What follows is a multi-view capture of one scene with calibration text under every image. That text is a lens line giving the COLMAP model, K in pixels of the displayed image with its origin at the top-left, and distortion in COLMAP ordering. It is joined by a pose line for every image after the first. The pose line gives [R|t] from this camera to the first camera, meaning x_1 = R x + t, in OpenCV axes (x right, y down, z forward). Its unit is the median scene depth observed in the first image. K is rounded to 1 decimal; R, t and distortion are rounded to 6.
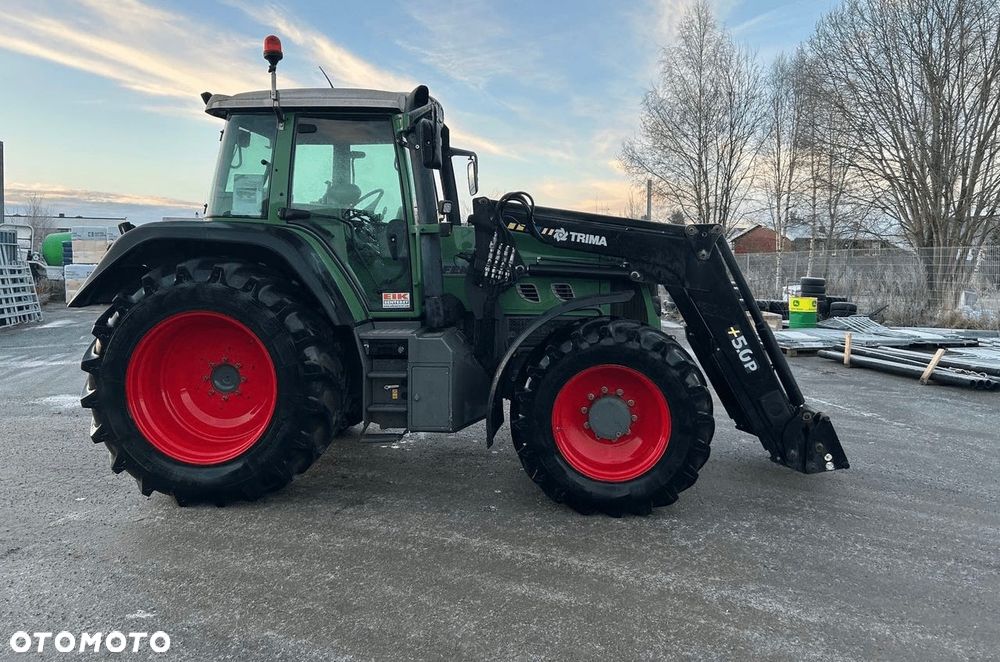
lens RADIAL K [[753.3, 0, 500.5], [0, 753.3, 281.5], [0, 0, 1]] dist [0.016881, -0.000768]
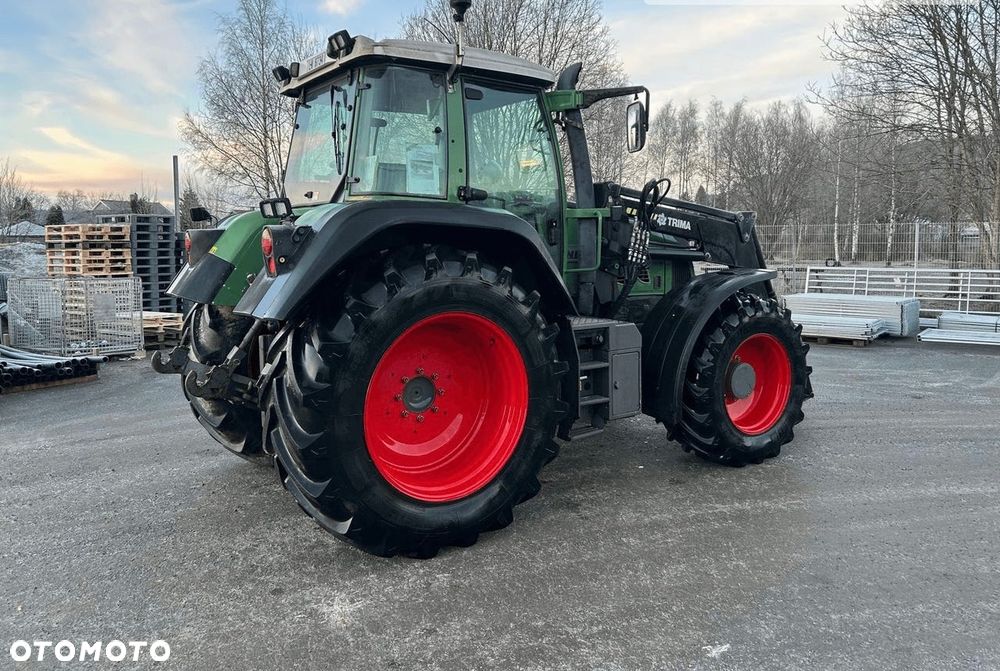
lens RADIAL K [[744.1, 0, 503.6], [0, 744.1, 292.3], [0, 0, 1]] dist [0.034473, -0.061964]
pose [[0.784168, -0.055749, 0.618039, -0.779284], [0.030427, 0.998213, 0.051436, -0.020747], [-0.619802, -0.021529, 0.784463, 0.313987]]
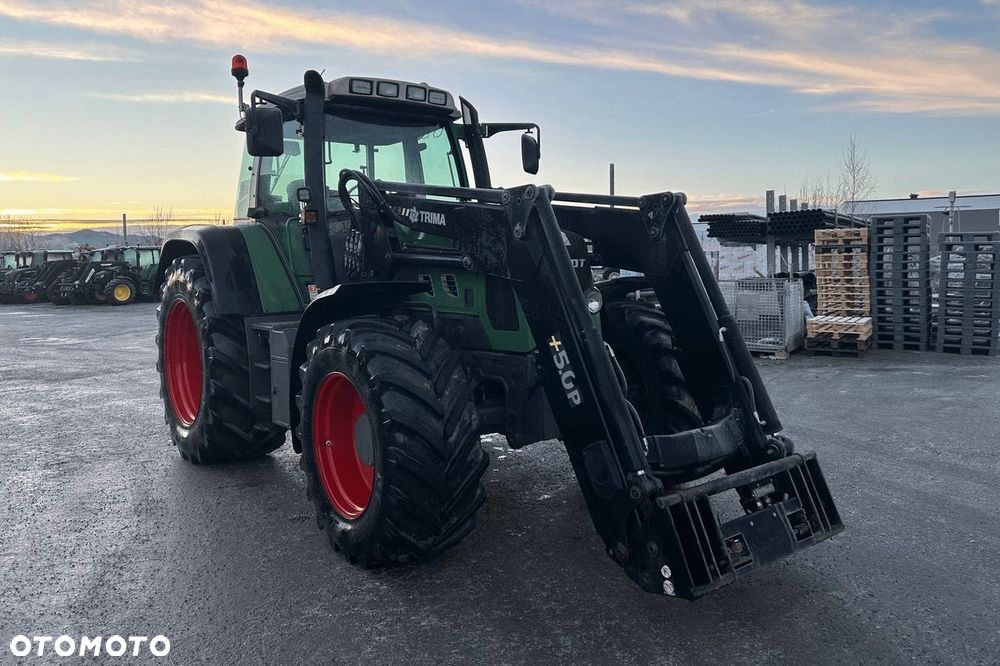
lens RADIAL K [[752.6, 0, 493.5], [0, 752.6, 288.9], [0, 0, 1]] dist [0.061475, -0.072598]
pose [[0.664136, 0.002962, -0.747606, 0.782100], [0.004761, 0.999955, 0.008191, 0.013434], [0.747596, -0.009000, 0.664093, 0.527290]]
